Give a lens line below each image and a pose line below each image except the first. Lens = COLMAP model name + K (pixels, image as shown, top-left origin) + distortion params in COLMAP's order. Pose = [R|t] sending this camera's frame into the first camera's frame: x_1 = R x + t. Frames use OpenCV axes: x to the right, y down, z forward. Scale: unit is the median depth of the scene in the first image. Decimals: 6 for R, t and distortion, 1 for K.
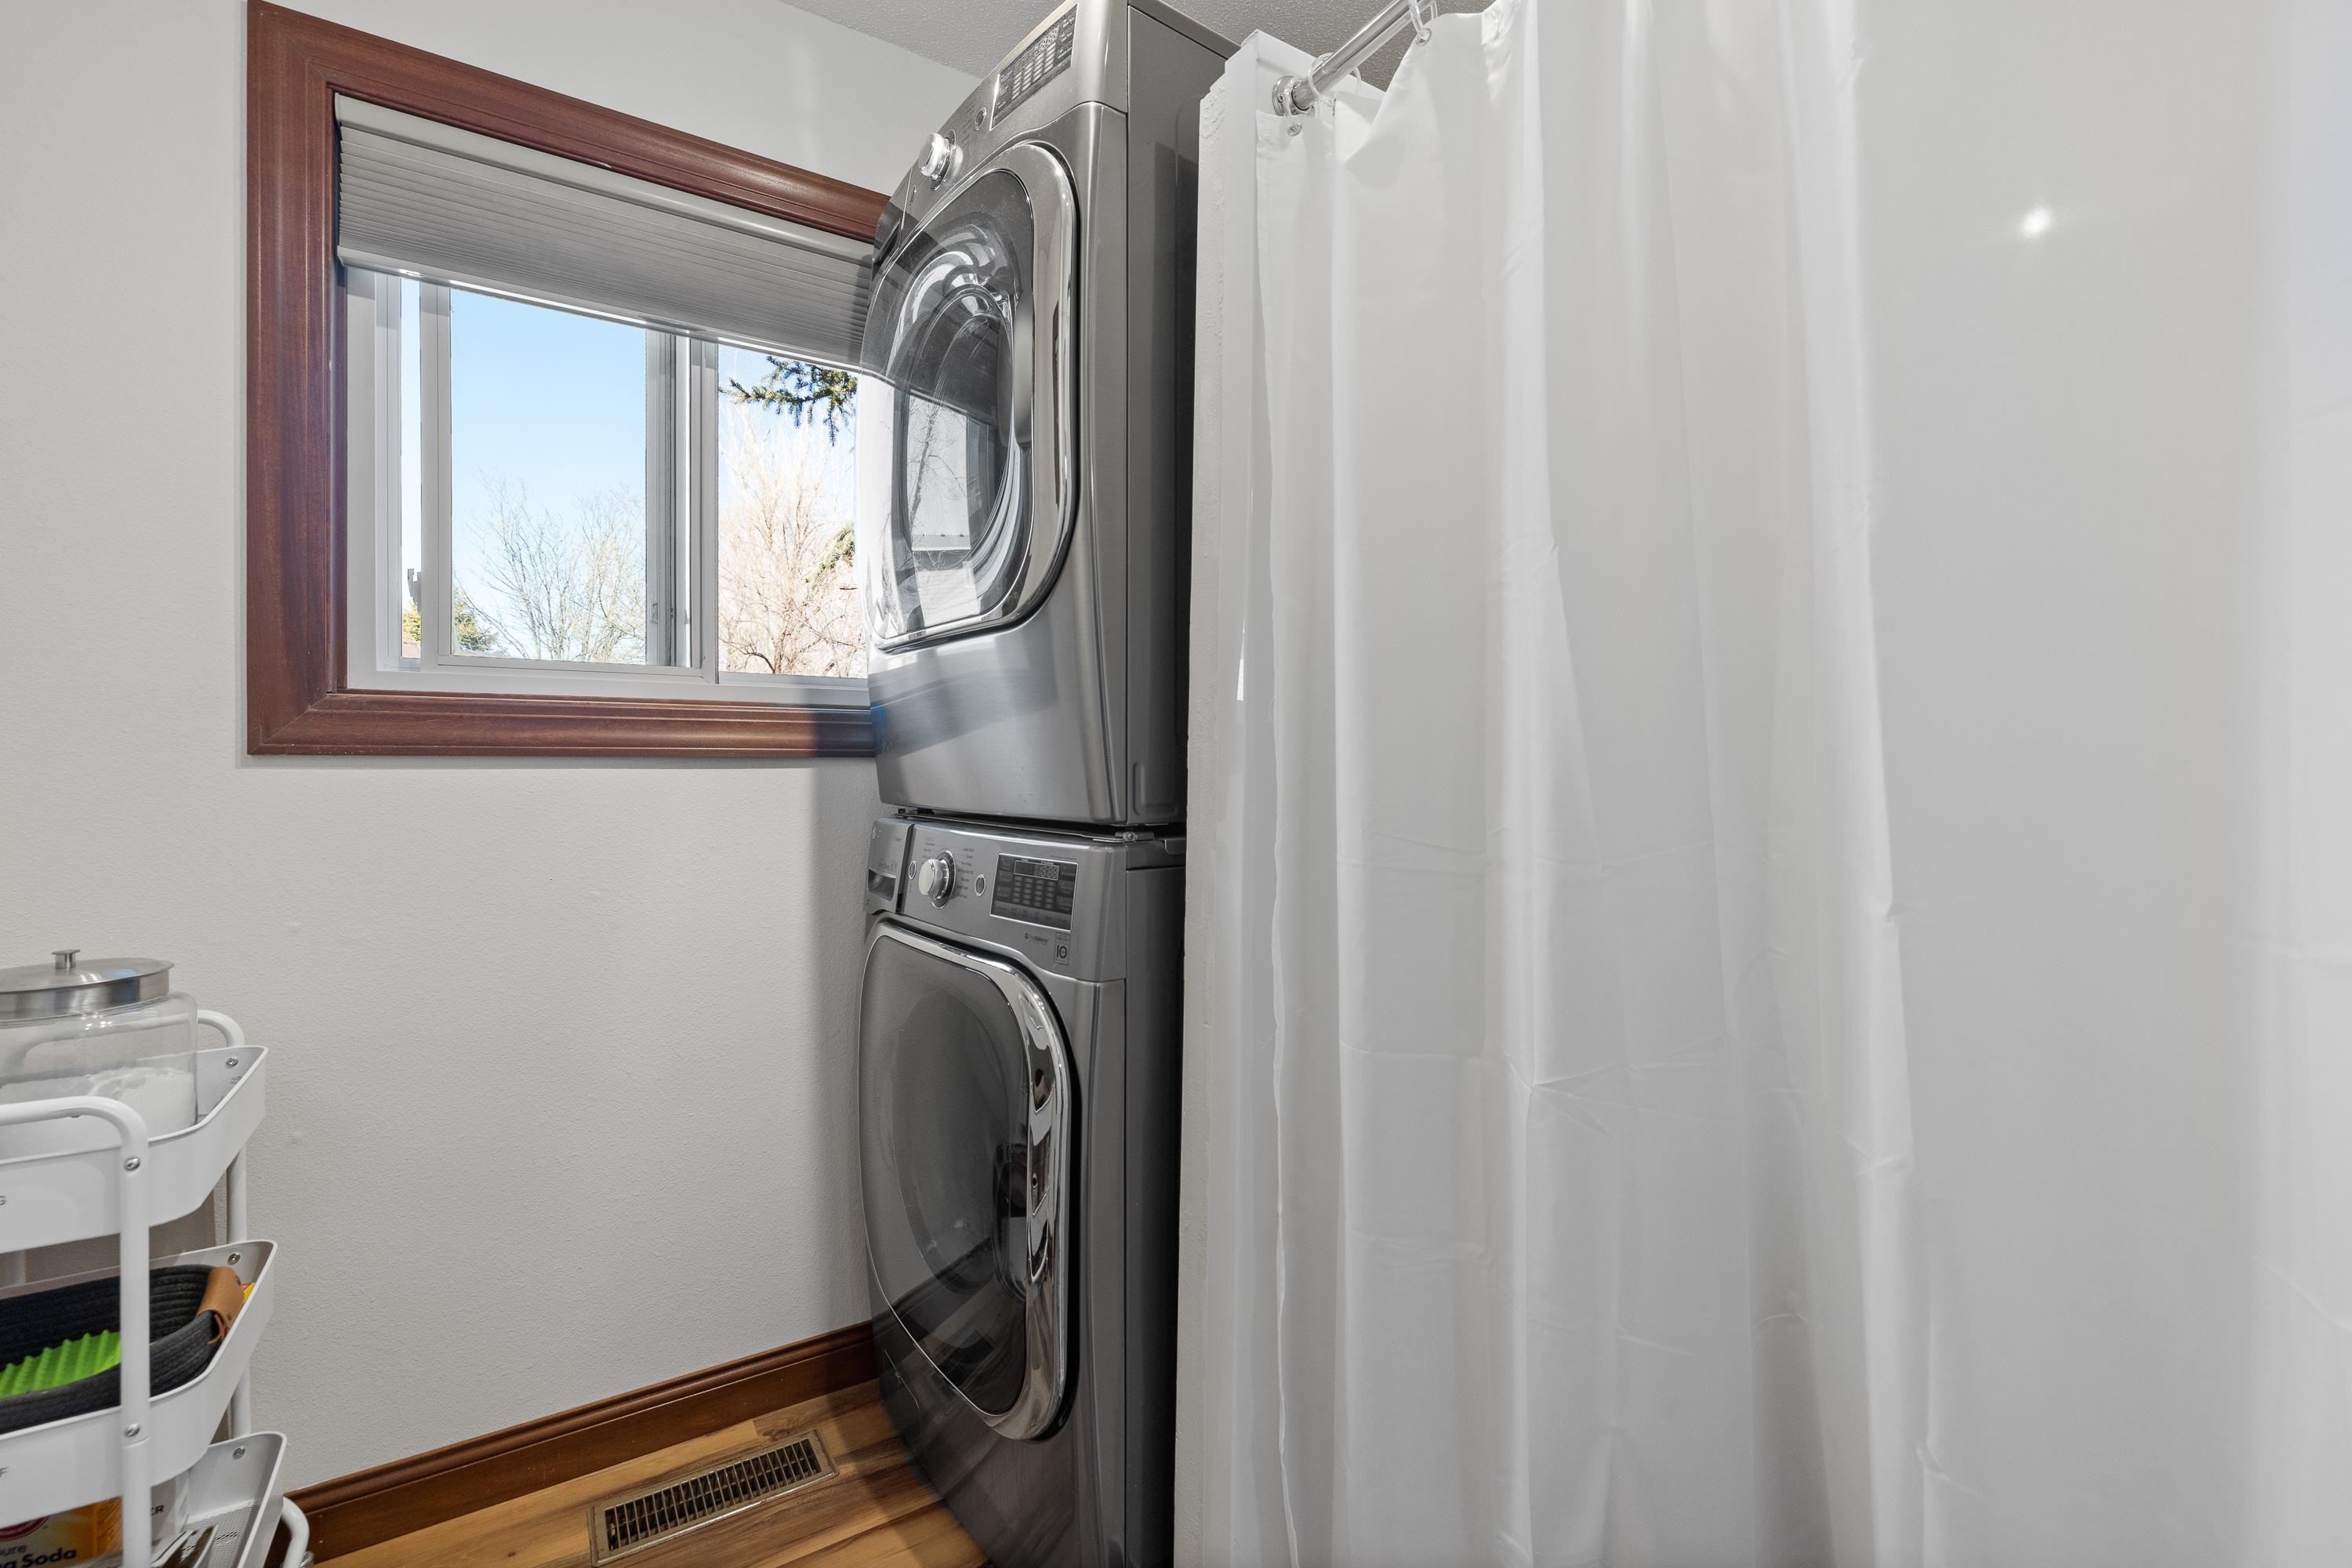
lens RADIAL K [[1002.7, 0, 1178.3], [0, 1002.7, 772.2], [0, 0, 1]] dist [-0.003430, -0.000118]
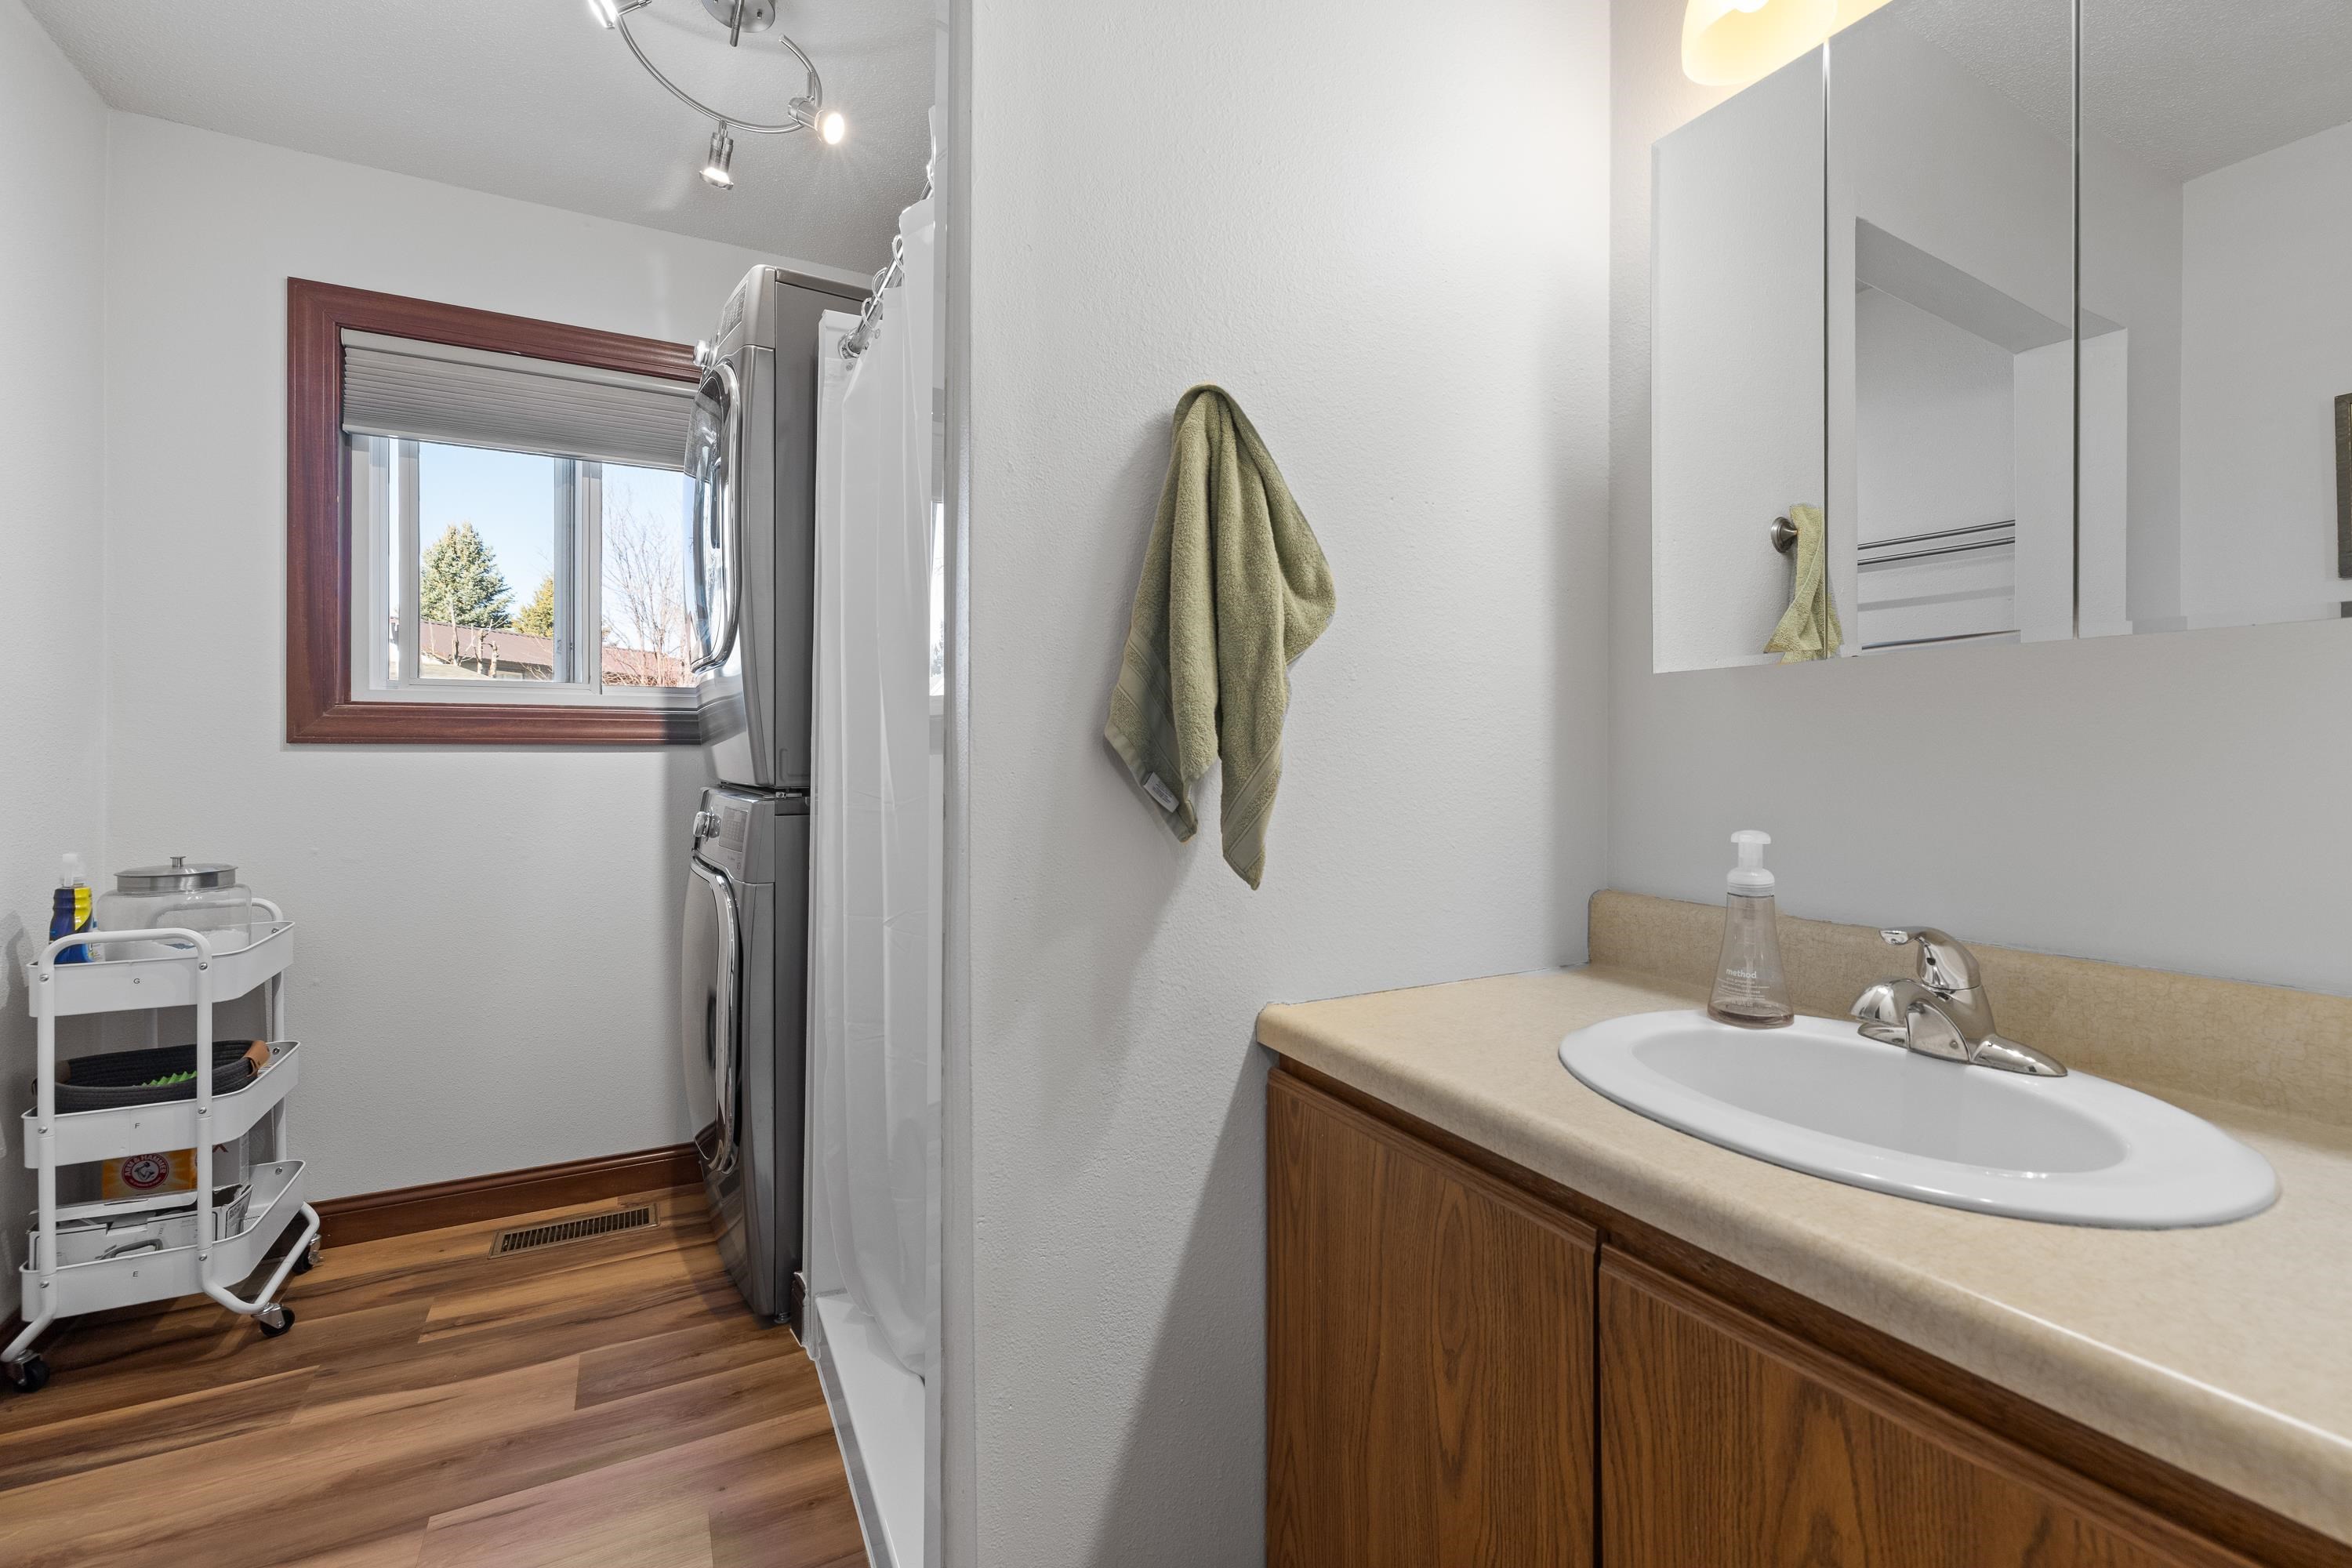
lens RADIAL K [[1023.8, 0, 1193.1], [0, 1023.8, 756.5], [0, 0, 1]] dist [-0.000929, 0.000697]
pose [[0.995684, 0.002839, -0.092763, 0.643642], [-0.002978, 0.999995, -0.001359, 0.002163], [0.092759, 0.001629, 0.995687, -0.485040]]
